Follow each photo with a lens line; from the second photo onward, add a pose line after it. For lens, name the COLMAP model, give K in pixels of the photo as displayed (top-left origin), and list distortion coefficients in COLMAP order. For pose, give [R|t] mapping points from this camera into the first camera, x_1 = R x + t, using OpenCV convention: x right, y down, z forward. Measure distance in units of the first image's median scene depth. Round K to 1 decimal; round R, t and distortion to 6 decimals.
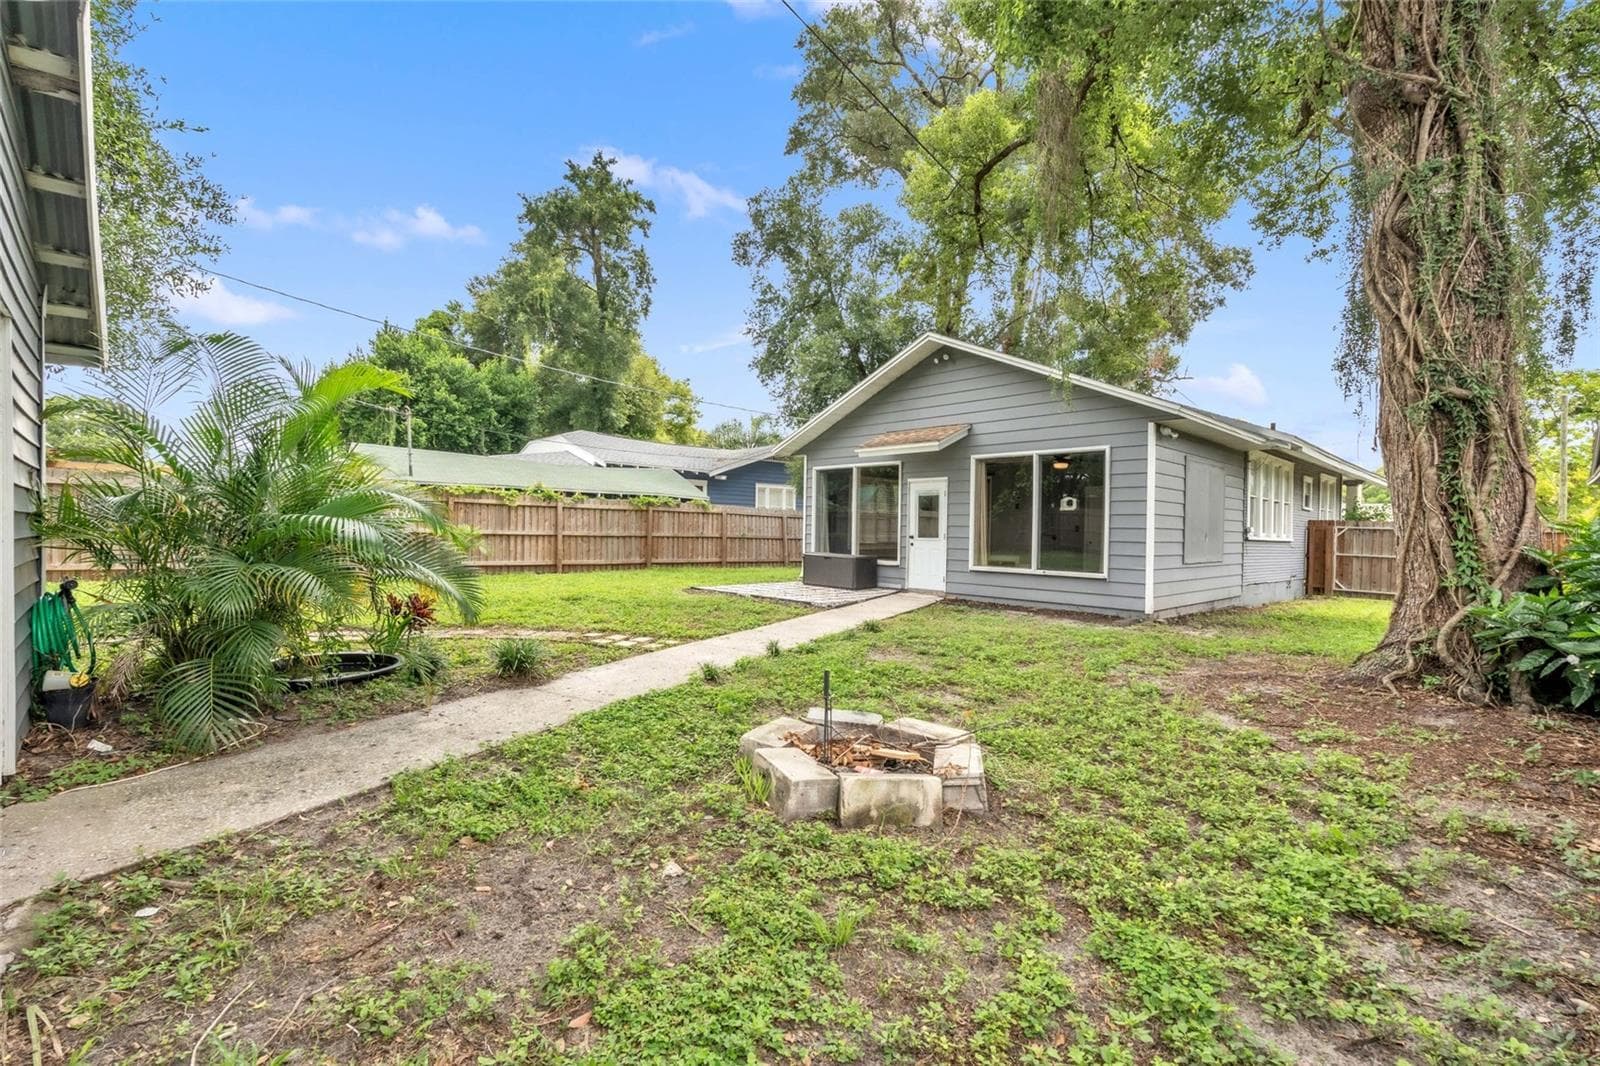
lens RADIAL K [[729.6, 0, 793.7], [0, 729.6, 534.7], [0, 0, 1]] dist [0.000307, -0.001294]
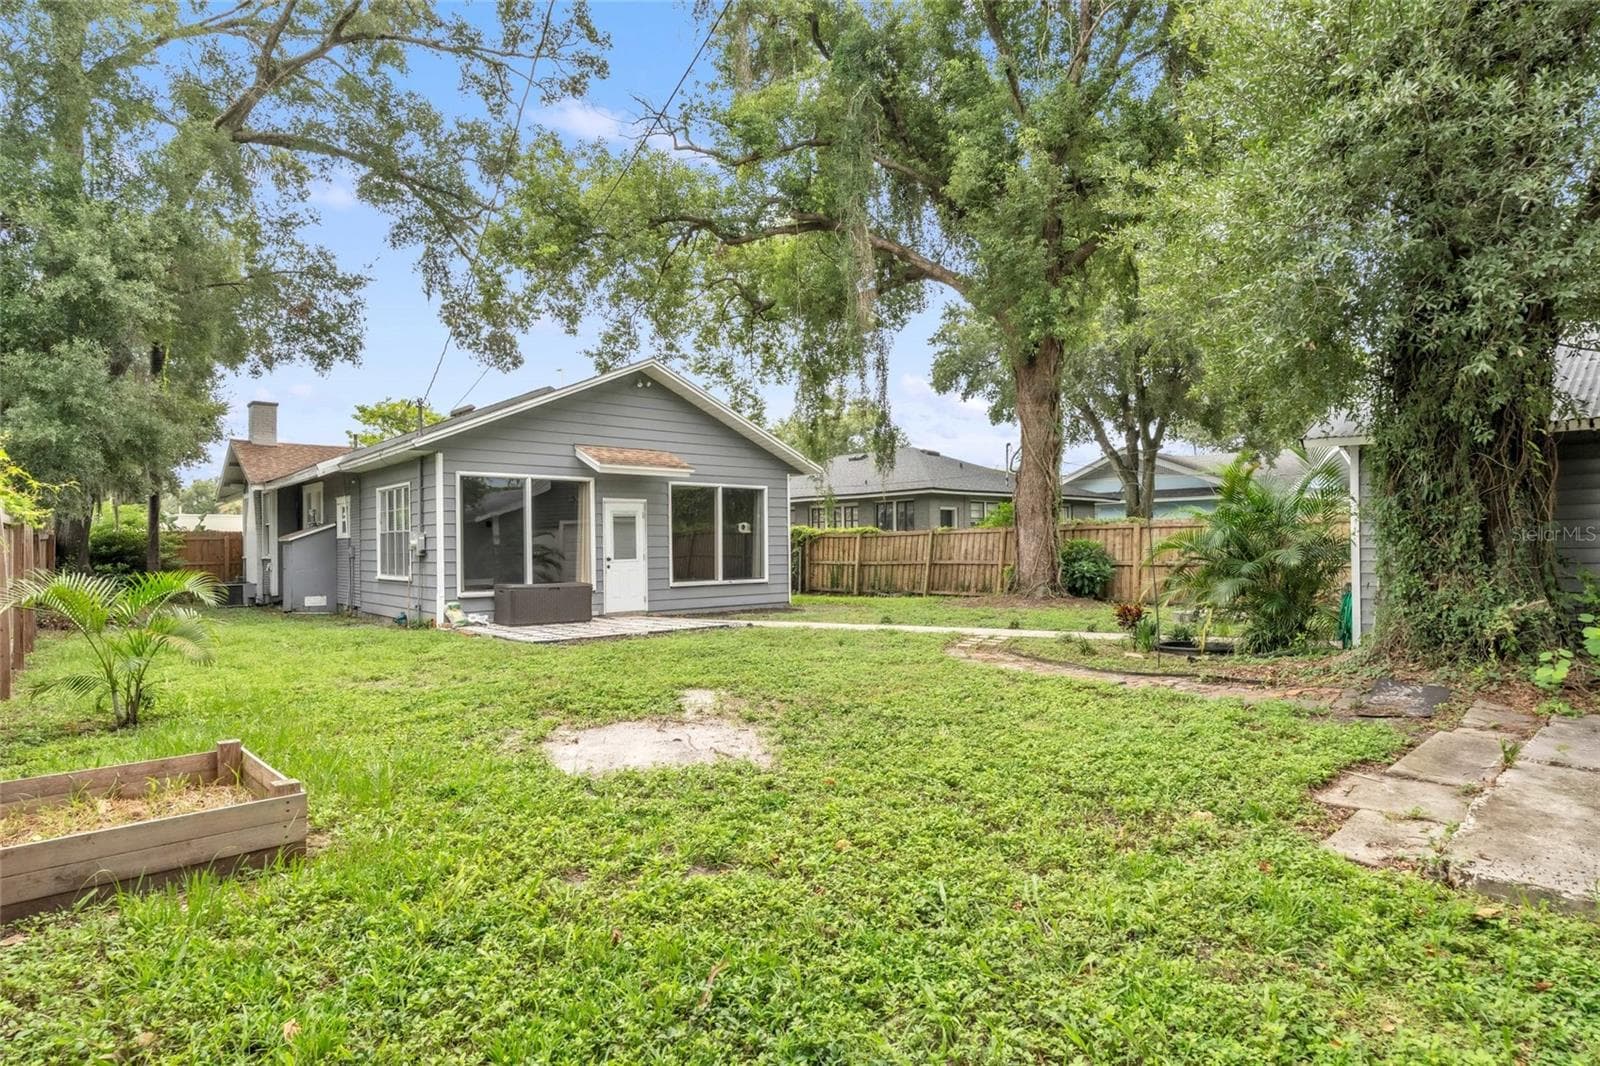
lens RADIAL K [[850.0, 0, 807.0], [0, 850.0, 534.5], [0, 0, 1]] dist [-0.002584, -0.001534]
pose [[0.026072, -0.009346, 0.999616, -0.842096], [0.015344, 0.999842, 0.008948, -0.031127], [-0.999542, 0.015105, 0.026211, 0.630240]]
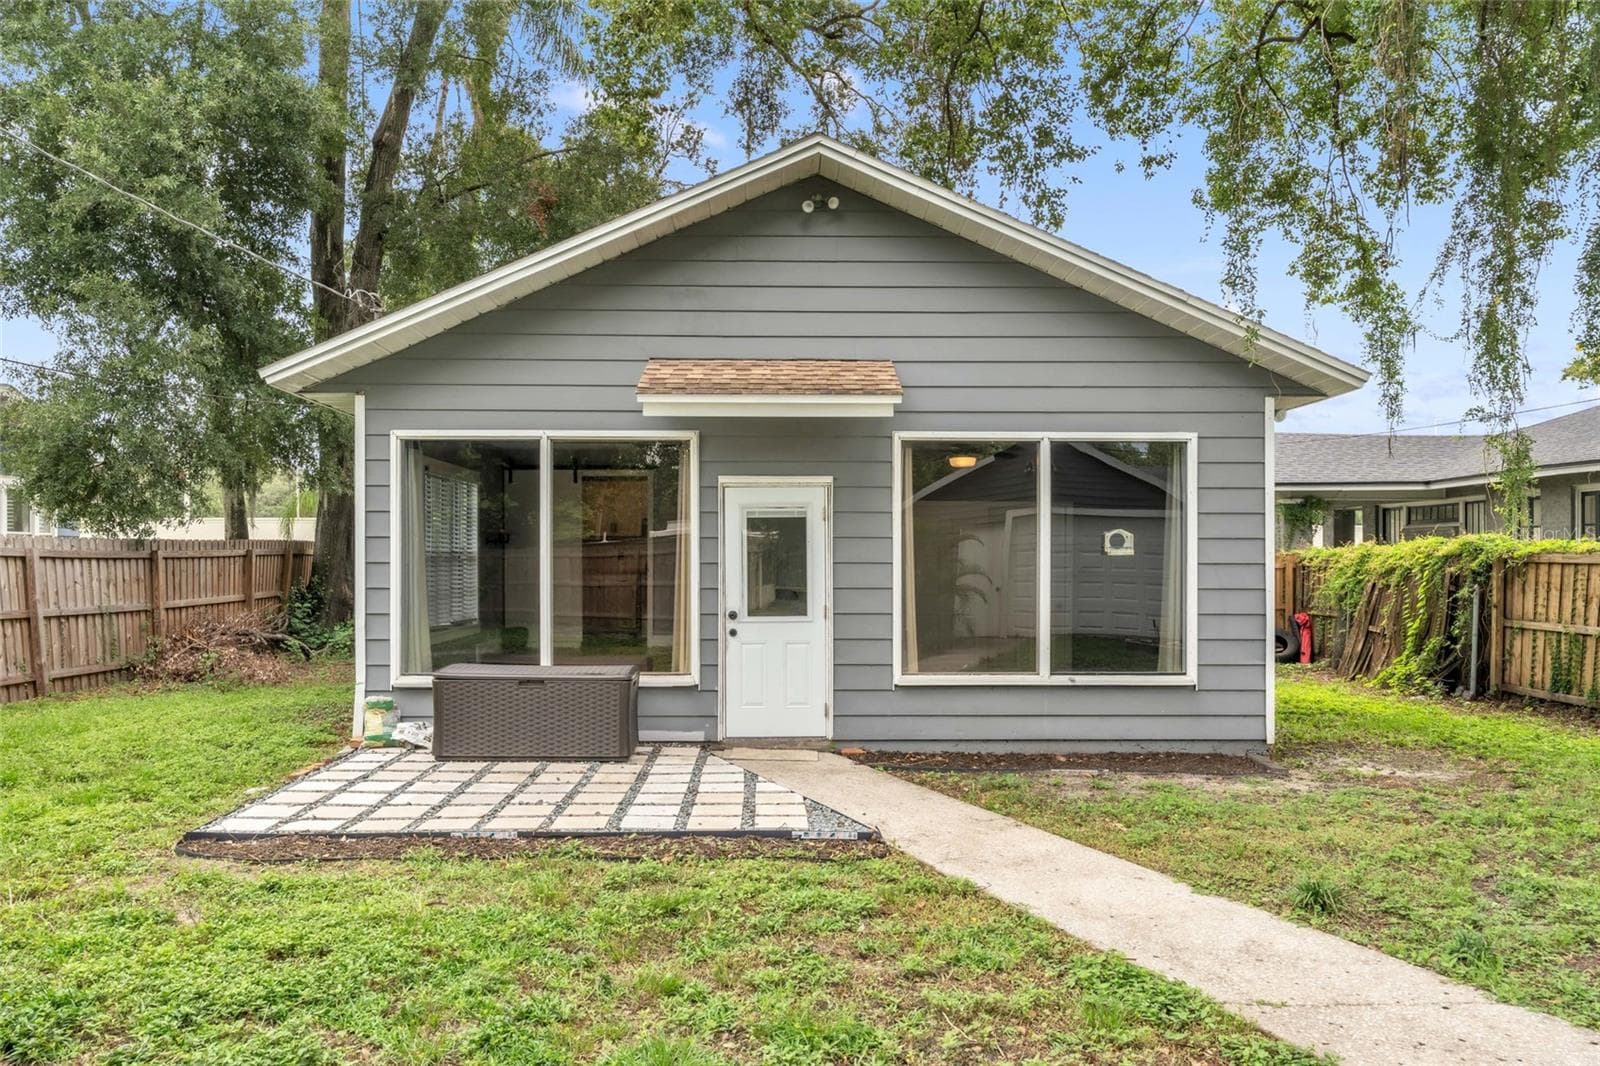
lens RADIAL K [[1223.8, 0, 784.0], [0, 1223.8, 557.2], [0, 0, 1]] dist [0.000000, 0.004866]
pose [[0.668270, -0.015944, 0.743748, -0.304734], [0.015829, 0.999849, 0.007211, -0.030856], [-0.743750, 0.006954, 0.668422, 0.449448]]
